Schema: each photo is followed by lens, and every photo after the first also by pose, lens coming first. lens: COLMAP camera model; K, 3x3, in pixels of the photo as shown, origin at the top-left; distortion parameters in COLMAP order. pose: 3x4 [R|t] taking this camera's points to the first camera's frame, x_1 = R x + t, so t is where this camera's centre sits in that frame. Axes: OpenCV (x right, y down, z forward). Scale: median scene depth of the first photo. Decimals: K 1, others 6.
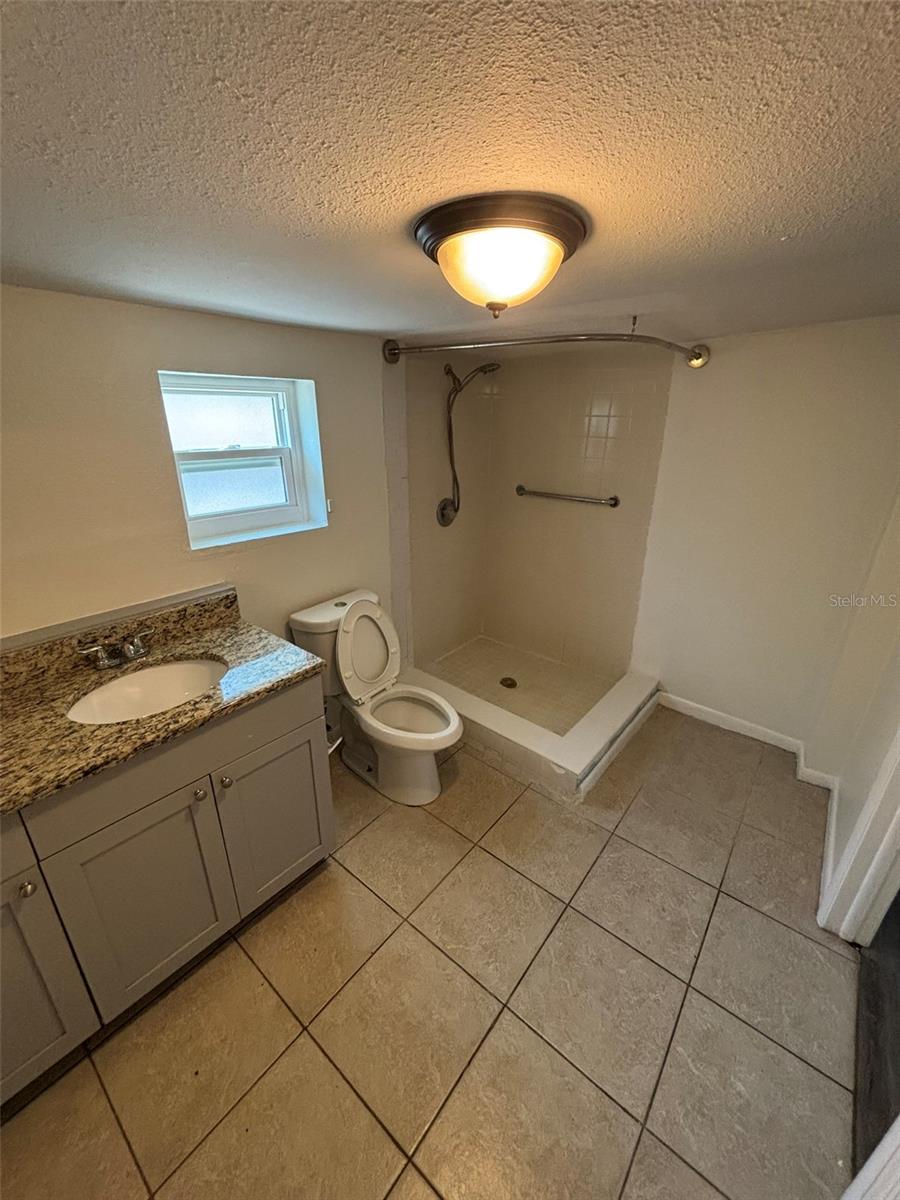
lens RADIAL K [[487.5, 0, 453.3], [0, 487.5, 602.6], [0, 0, 1]] dist [-0.001530, 0.001411]
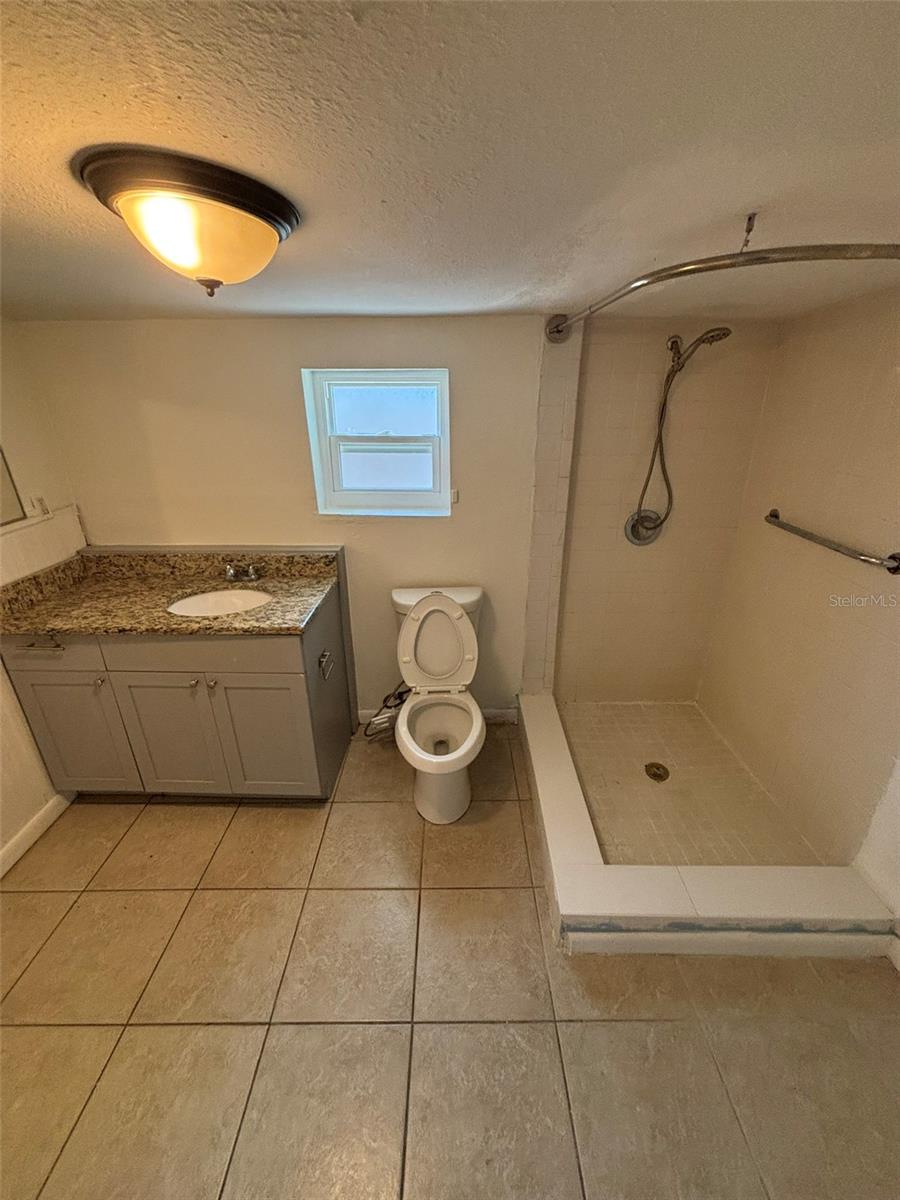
lens RADIAL K [[487.5, 0, 450.4], [0, 487.5, 601.7], [0, 0, 1]] dist [-0.001530, 0.001411]
pose [[0.626897, 0.289341, -0.723382, 0.692476], [-0.275328, 0.950847, 0.141718, -0.175069], [0.728831, 0.110325, 0.675747, 0.458733]]
